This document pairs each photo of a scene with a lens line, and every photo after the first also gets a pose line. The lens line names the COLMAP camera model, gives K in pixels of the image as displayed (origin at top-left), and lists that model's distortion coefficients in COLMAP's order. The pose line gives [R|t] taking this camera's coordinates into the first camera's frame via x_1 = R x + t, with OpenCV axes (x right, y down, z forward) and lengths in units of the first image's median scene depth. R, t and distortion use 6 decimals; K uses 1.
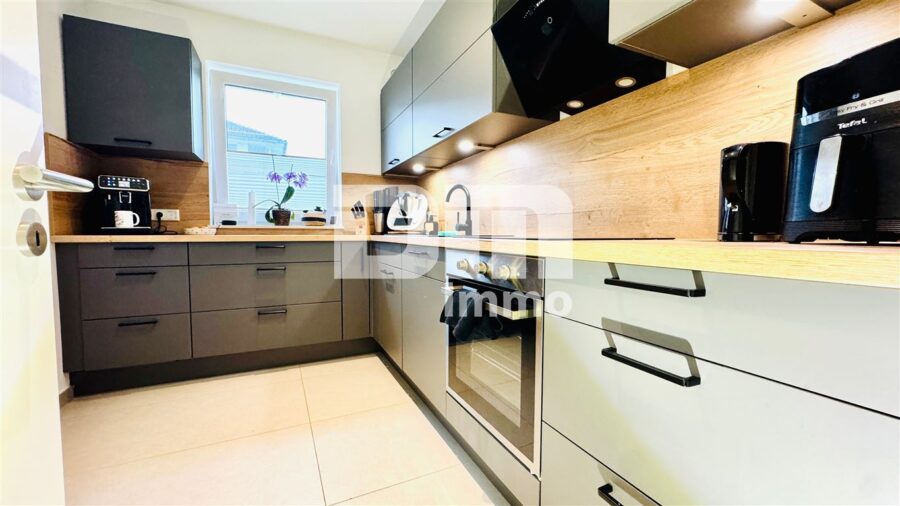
lens RADIAL K [[353.8, 0, 447.2], [0, 353.8, 252.6], [0, 0, 1]] dist [-0.000215, -0.000193]
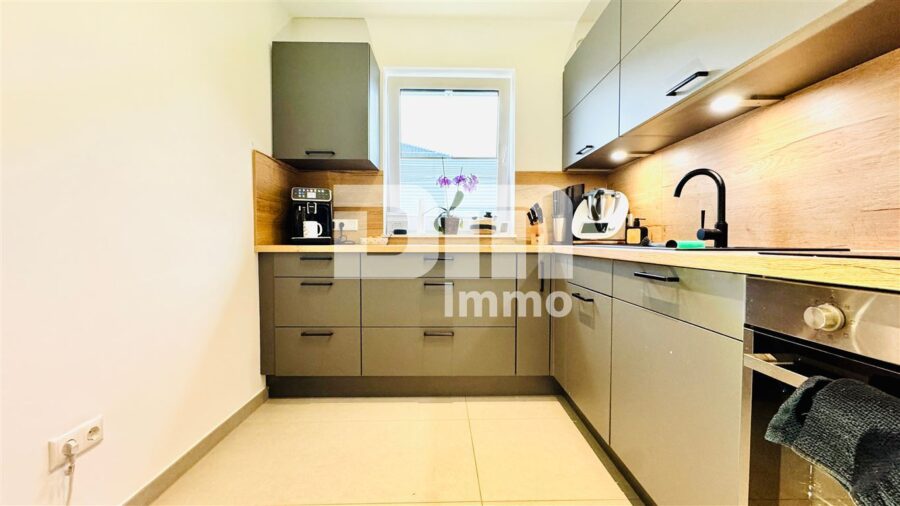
lens RADIAL K [[353.8, 0, 450.2], [0, 353.8, 253.3], [0, 0, 1]] dist [-0.000215, -0.000193]
pose [[0.910049, 0.012984, -0.414298, -0.122158], [-0.022458, 0.999586, -0.018006, -0.015794], [0.413892, 0.025691, 0.909963, 0.237884]]
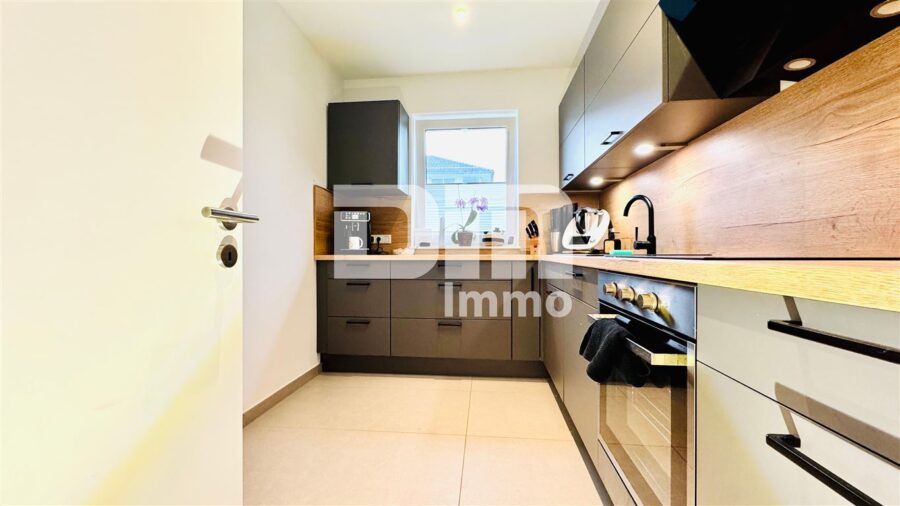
lens RADIAL K [[353.8, 0, 452.2], [0, 353.8, 253.6], [0, 0, 1]] dist [-0.000215, -0.000193]
pose [[0.853529, -0.003288, -0.521035, 0.098097], [-0.024803, 0.998590, -0.046933, -0.000834], [0.520455, 0.052982, 0.852244, 0.054730]]
